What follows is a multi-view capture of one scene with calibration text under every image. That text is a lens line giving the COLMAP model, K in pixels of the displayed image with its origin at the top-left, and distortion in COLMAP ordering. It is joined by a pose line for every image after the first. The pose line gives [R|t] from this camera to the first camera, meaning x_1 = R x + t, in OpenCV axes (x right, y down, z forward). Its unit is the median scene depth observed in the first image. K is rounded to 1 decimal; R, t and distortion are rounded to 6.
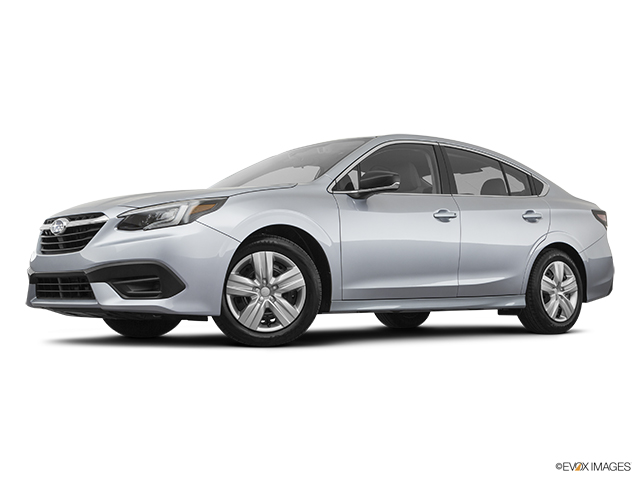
lens RADIAL K [[873.2, 0, 320.0], [0, 873.2, 240.0], [0, 0, 1]] dist [-0.008250, 0.019391]
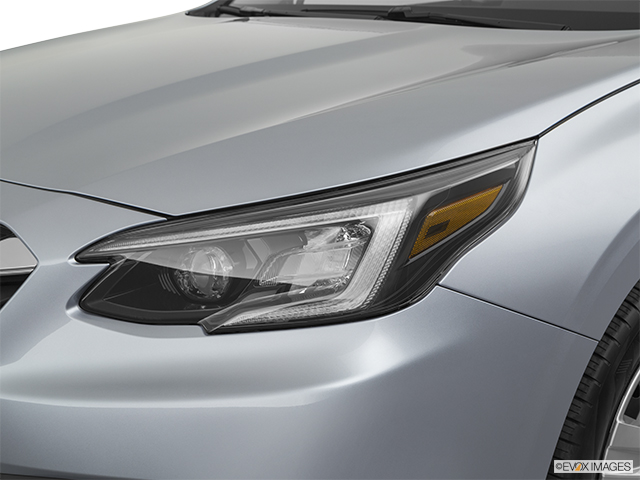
lens RADIAL K [[1189.4, 0, 320.0], [0, 1189.4, 240.0], [0, 0, 1]] dist [-0.015073, -0.031497]
pose [[0.997222, -0.013624, 0.073234, -0.184805], [-0.006436, 0.963699, 0.266914, -0.107285], [-0.074212, -0.266643, 0.960934, 0.678631]]
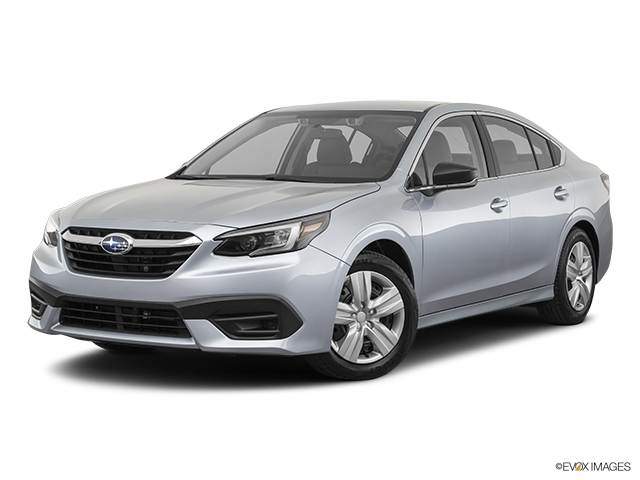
lens RADIAL K [[1285.4, 0, 320.0], [0, 1285.4, 240.0], [0, 0, 1]] dist [0.013803, -0.120903]
pose [[0.954109, -0.014283, 0.299118, -0.483567], [-0.022499, 0.992620, 0.119163, -0.168143], [-0.298612, -0.120424, 0.946746, -0.188299]]
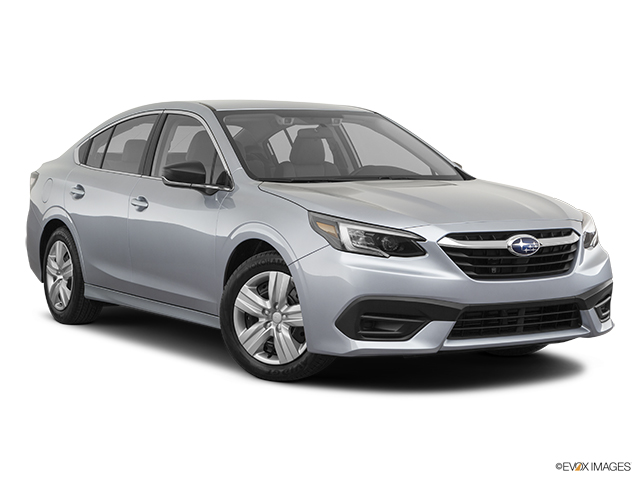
lens RADIAL K [[1285.4, 0, 320.0], [0, 1285.4, 240.0], [0, 0, 1]] dist [0.013803, -0.120903]
pose [[0.147735, -0.065368, 0.986864, -1.516988], [-0.054732, 0.995744, 0.074150, -0.099098], [-0.987511, -0.064968, 0.143528, 1.034260]]
